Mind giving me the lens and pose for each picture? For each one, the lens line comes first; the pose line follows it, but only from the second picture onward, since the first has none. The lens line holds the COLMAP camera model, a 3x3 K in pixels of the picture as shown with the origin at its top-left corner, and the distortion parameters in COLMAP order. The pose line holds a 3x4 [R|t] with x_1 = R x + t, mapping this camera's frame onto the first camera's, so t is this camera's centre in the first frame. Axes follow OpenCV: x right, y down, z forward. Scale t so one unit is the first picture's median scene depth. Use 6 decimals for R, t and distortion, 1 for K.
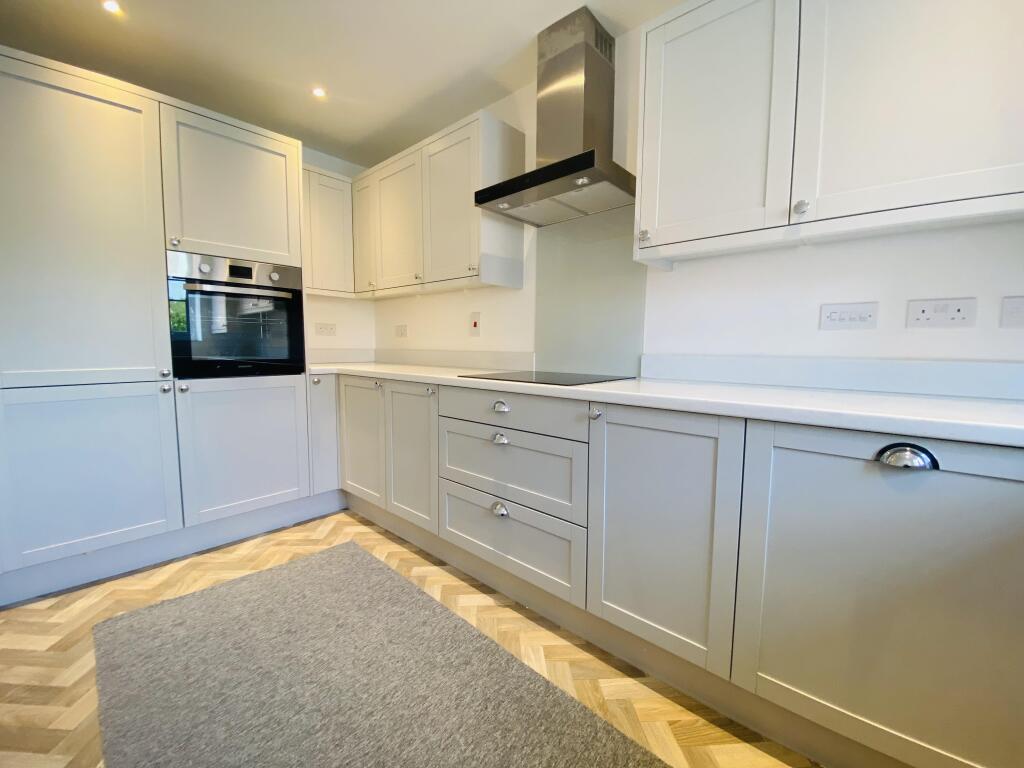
lens RADIAL K [[415.2, 0, 511.8], [0, 415.2, 384.9], [0, 0, 1]] dist [-0.001015, -0.000512]
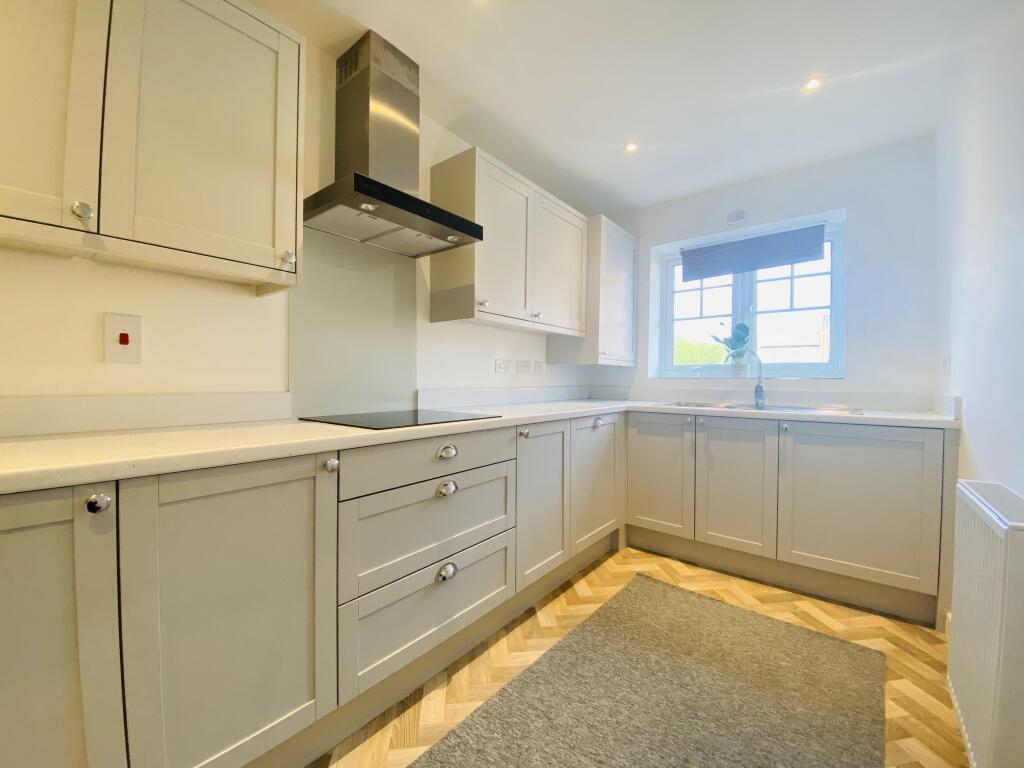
lens RADIAL K [[415.2, 0, 511.5], [0, 415.2, 381.3], [0, 0, 1]] dist [-0.001015, -0.000512]
pose [[-0.055111, -0.011522, 0.998414, -1.037236], [0.083861, 0.996347, 0.016127, -0.114092], [-0.994952, 0.084616, -0.053943, 1.002174]]
